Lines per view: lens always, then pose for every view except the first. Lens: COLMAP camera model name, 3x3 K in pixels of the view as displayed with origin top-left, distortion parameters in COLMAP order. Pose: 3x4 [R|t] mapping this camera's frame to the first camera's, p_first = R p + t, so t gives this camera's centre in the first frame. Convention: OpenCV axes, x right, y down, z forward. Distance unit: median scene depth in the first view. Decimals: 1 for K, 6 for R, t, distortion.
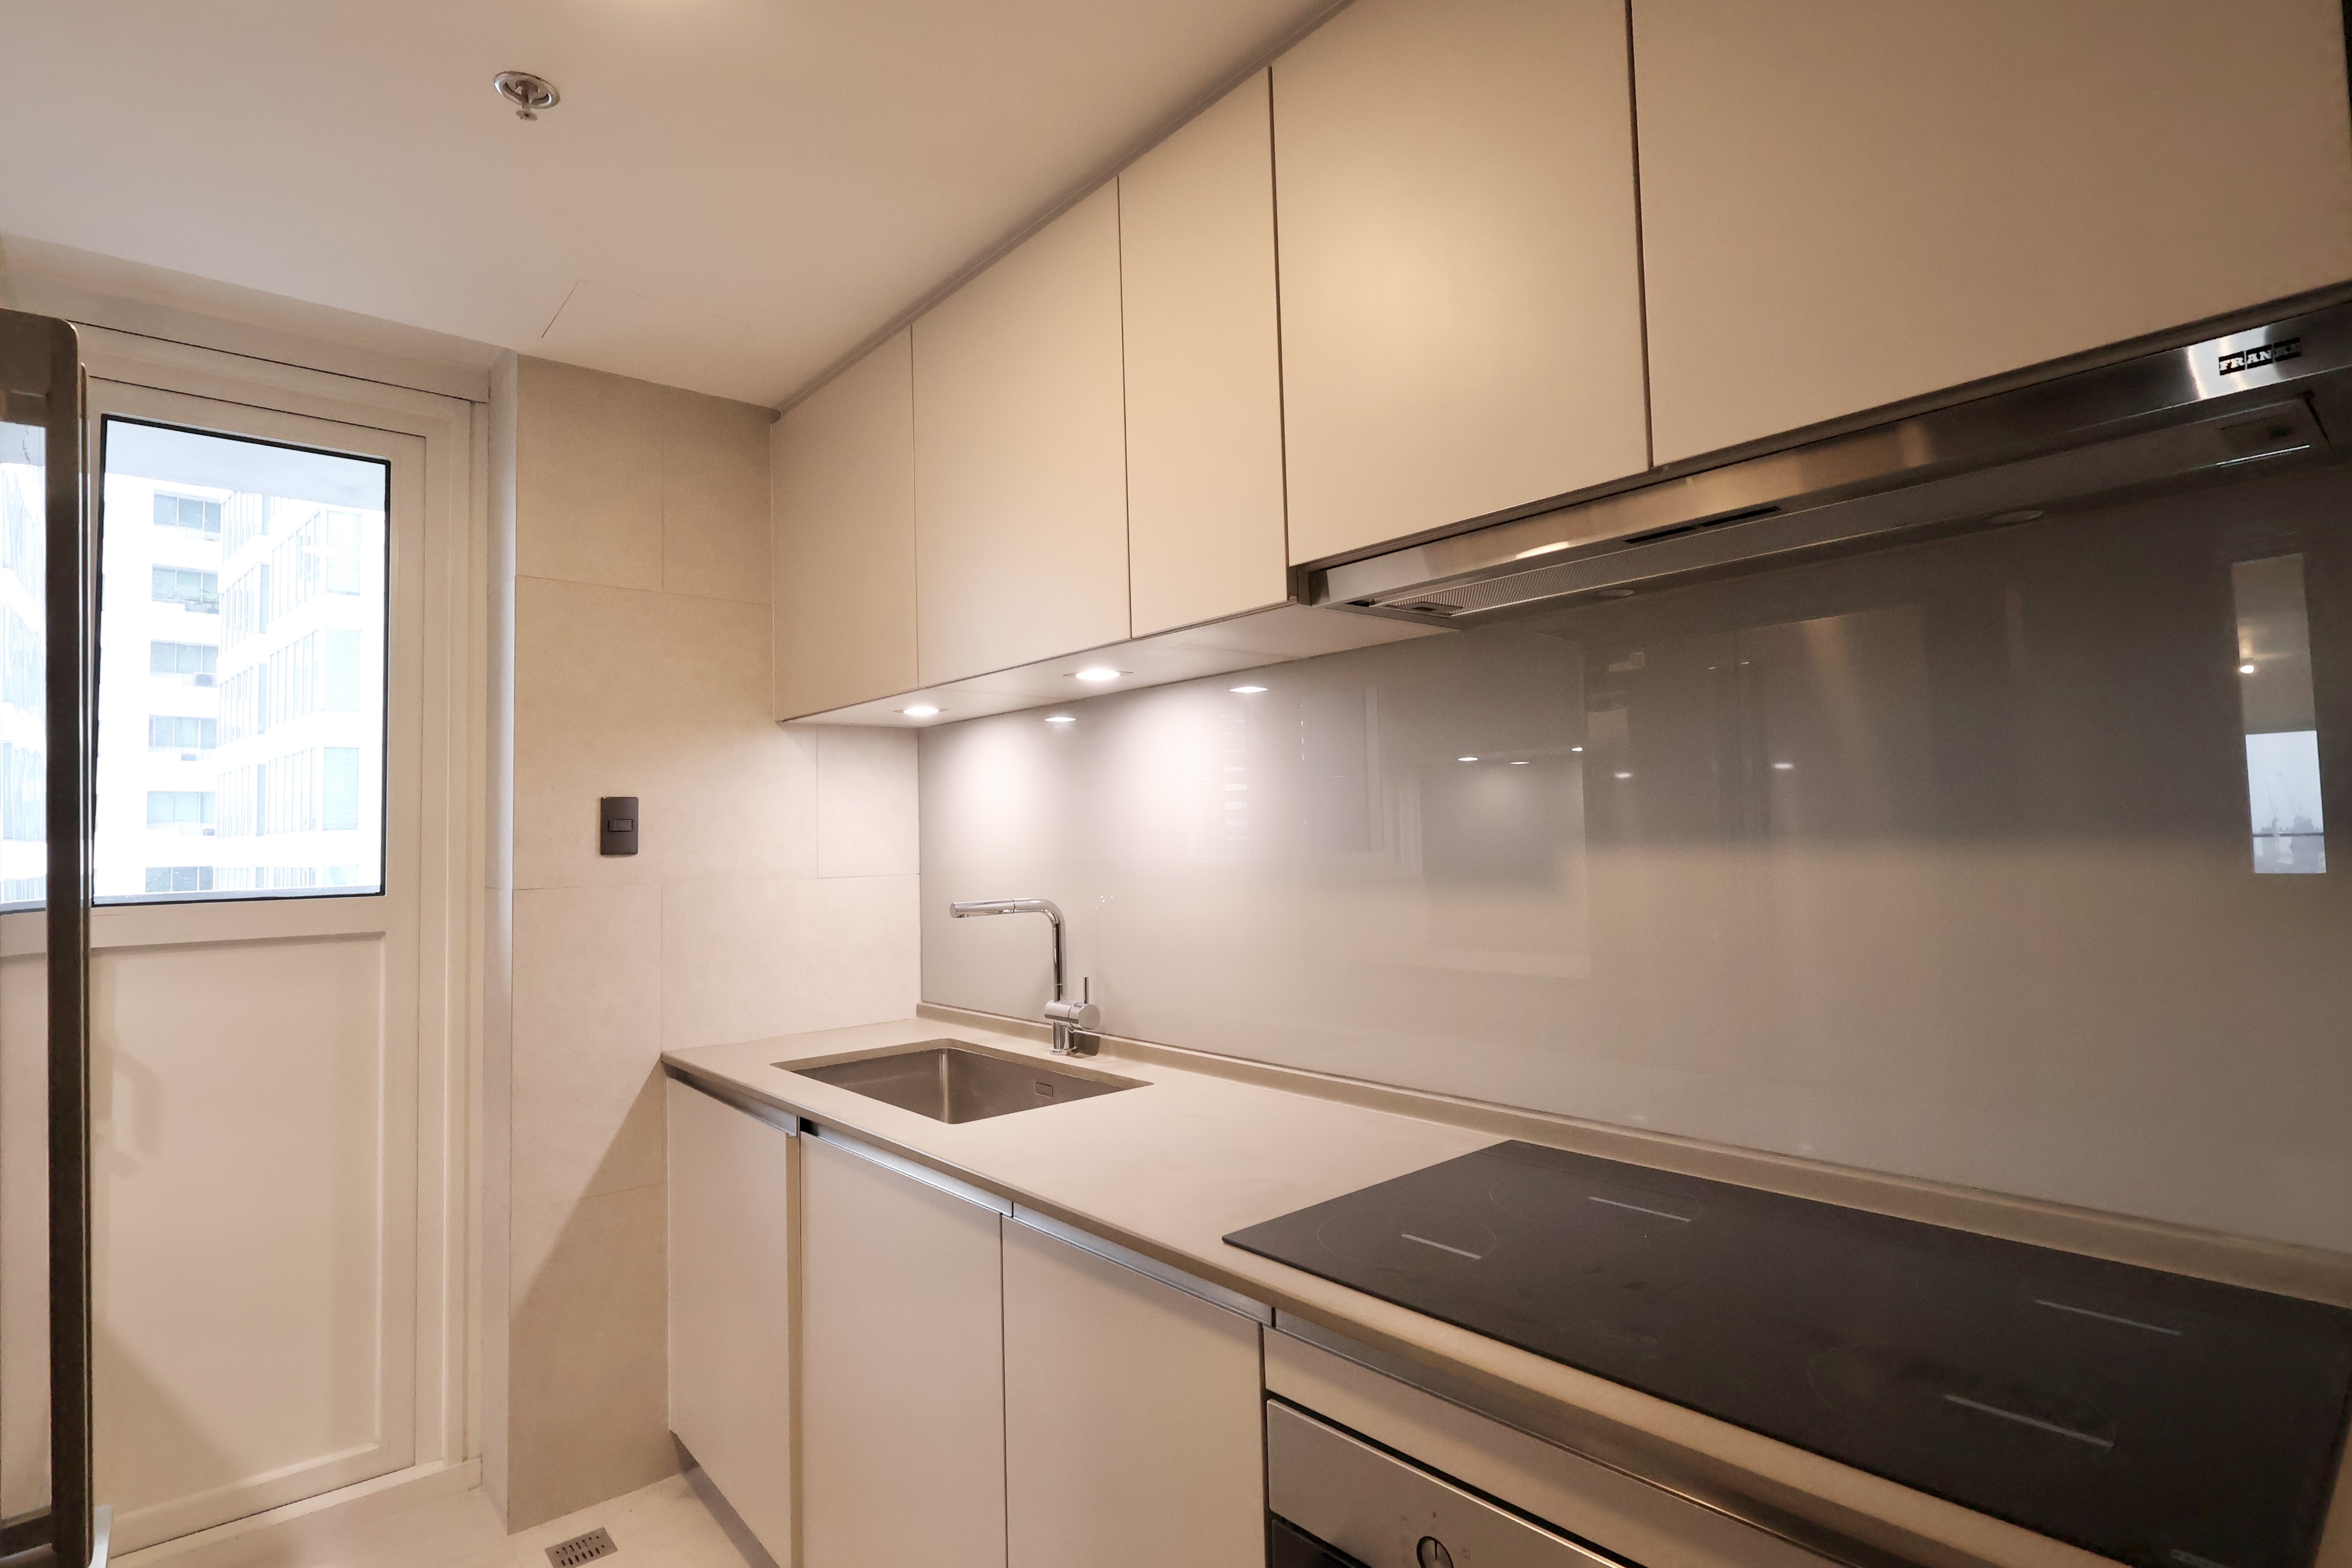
lens RADIAL K [[1152.6, 0, 1176.0], [0, 1152.6, 784.0], [0, 0, 1]] dist [-0.005317, 0.001000]
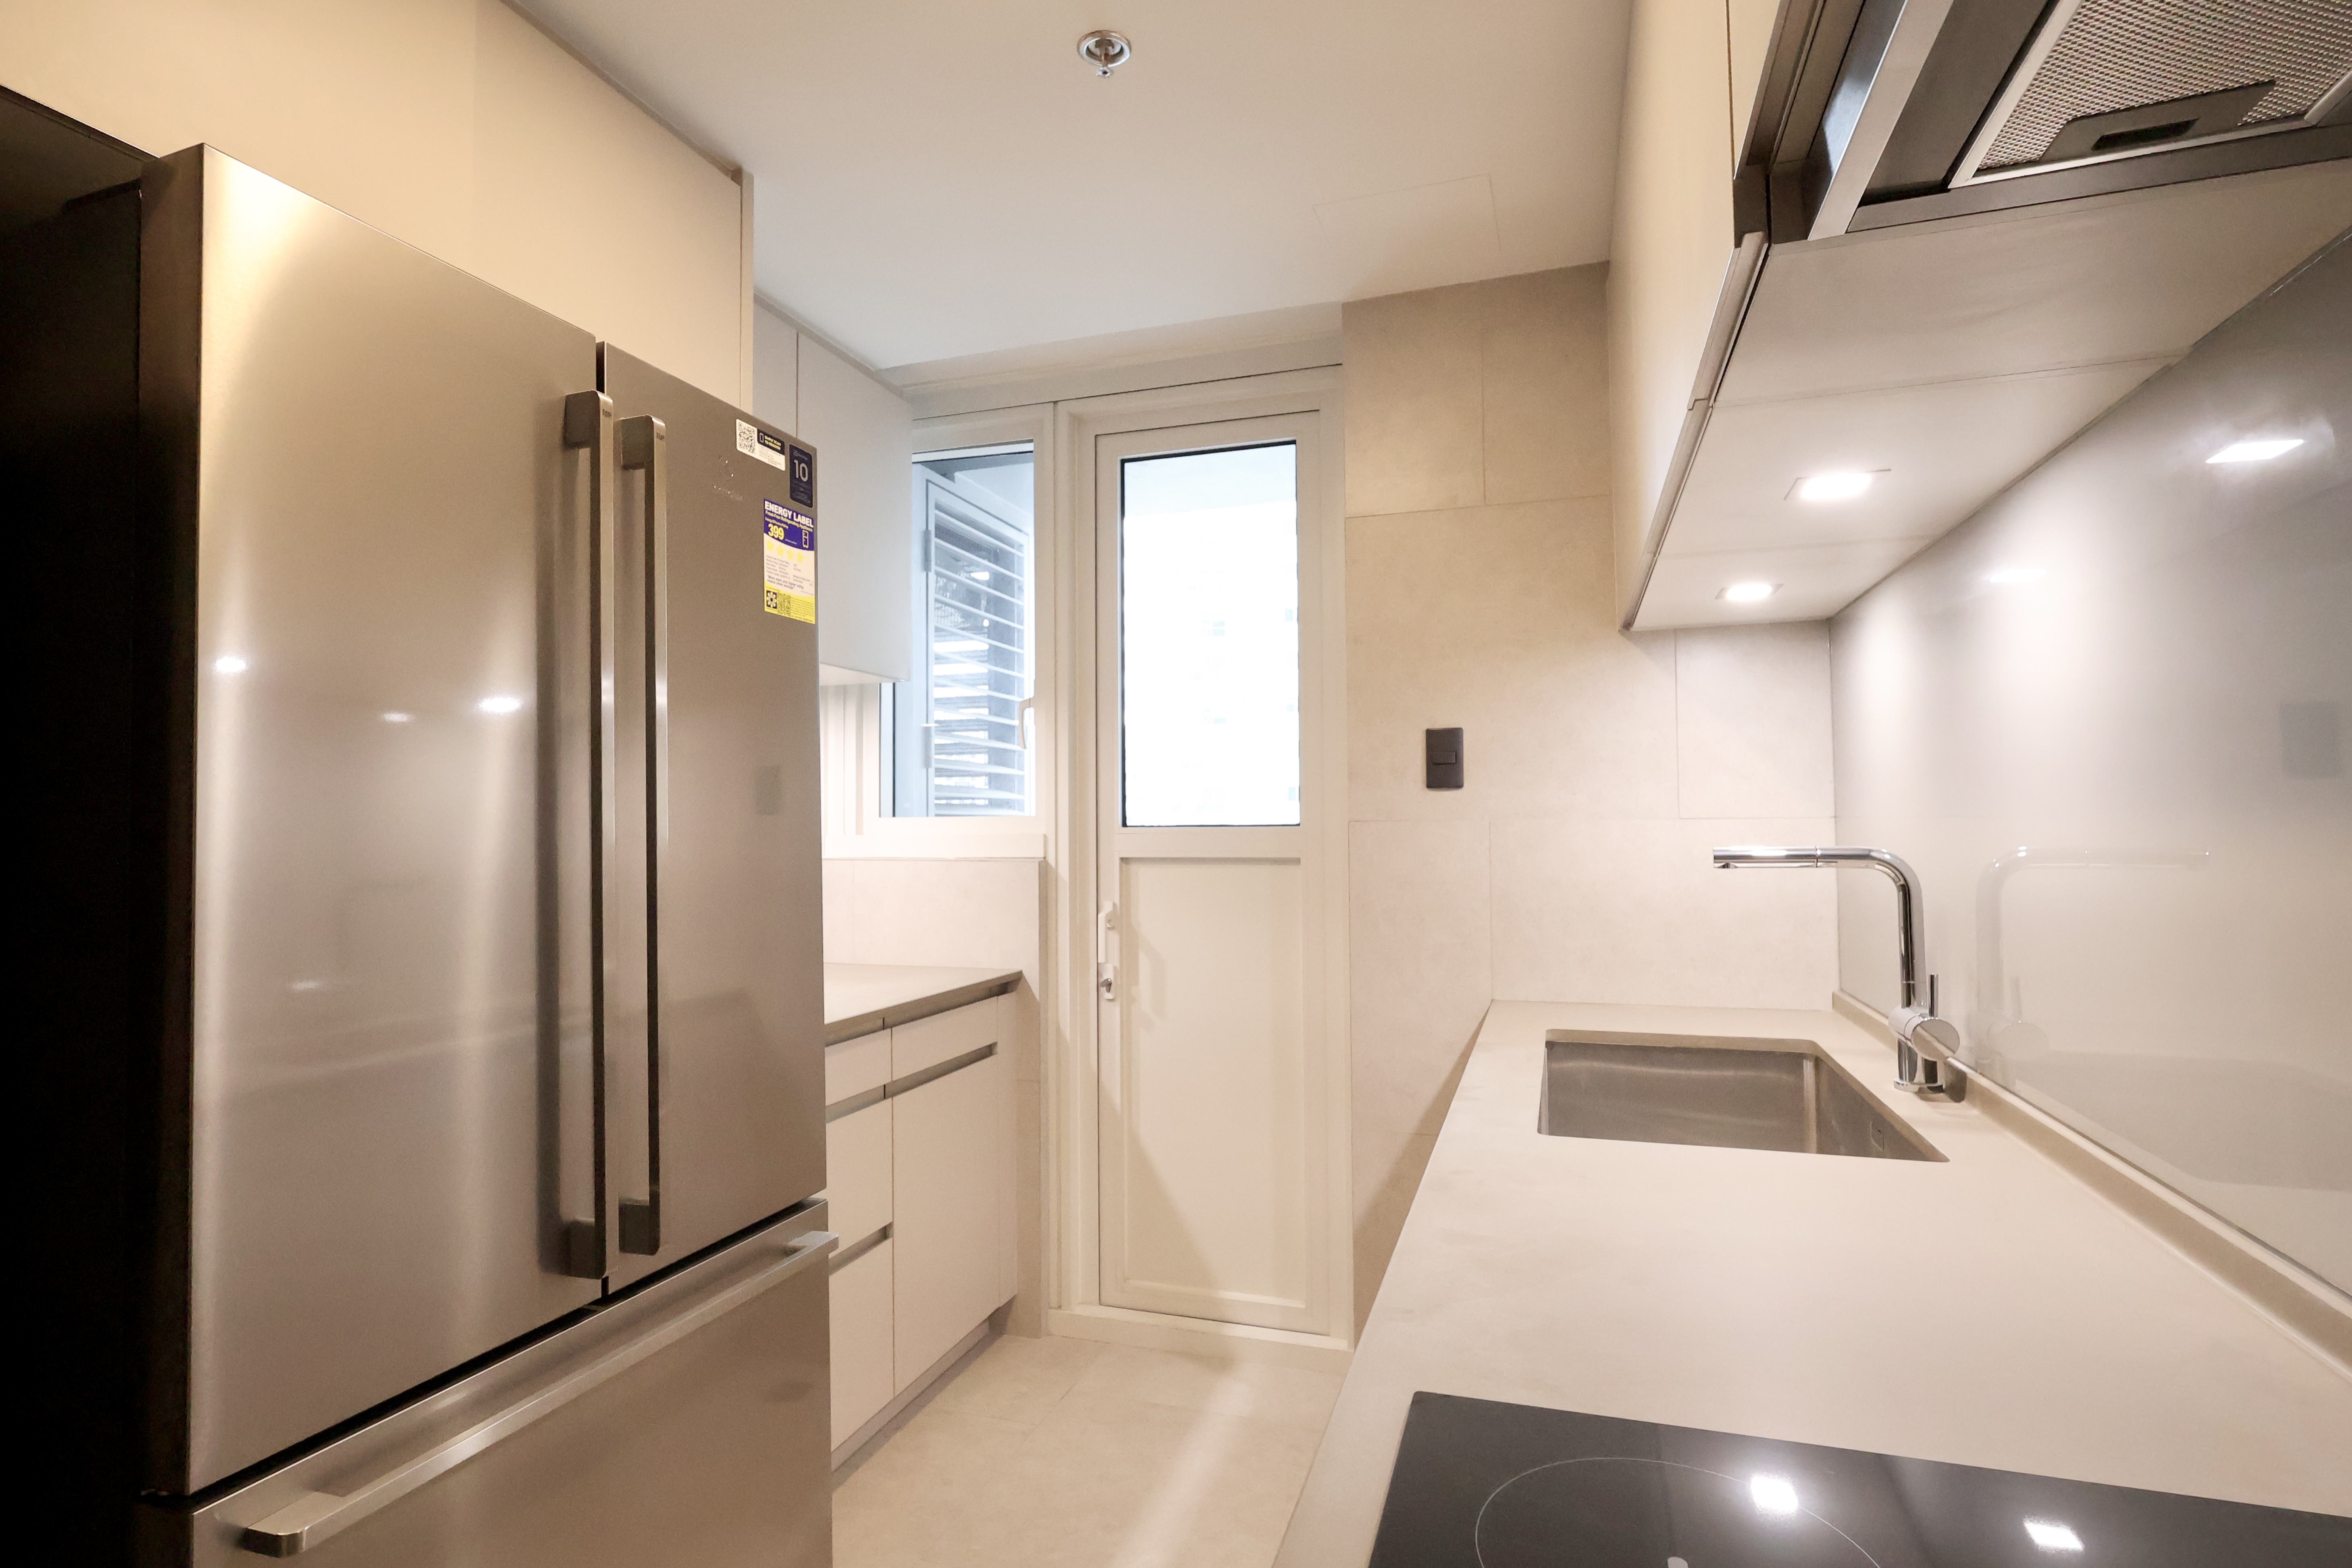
lens RADIAL K [[1195.5, 0, 1220.8], [0, 1195.5, 789.6], [0, 0, 1]] dist [-0.001566, 0.000256]
pose [[0.513942, -0.008851, -0.857779, 0.279335], [0.039631, 0.999124, 0.013435, 0.042151], [0.856909, -0.040900, 0.513843, 0.328447]]
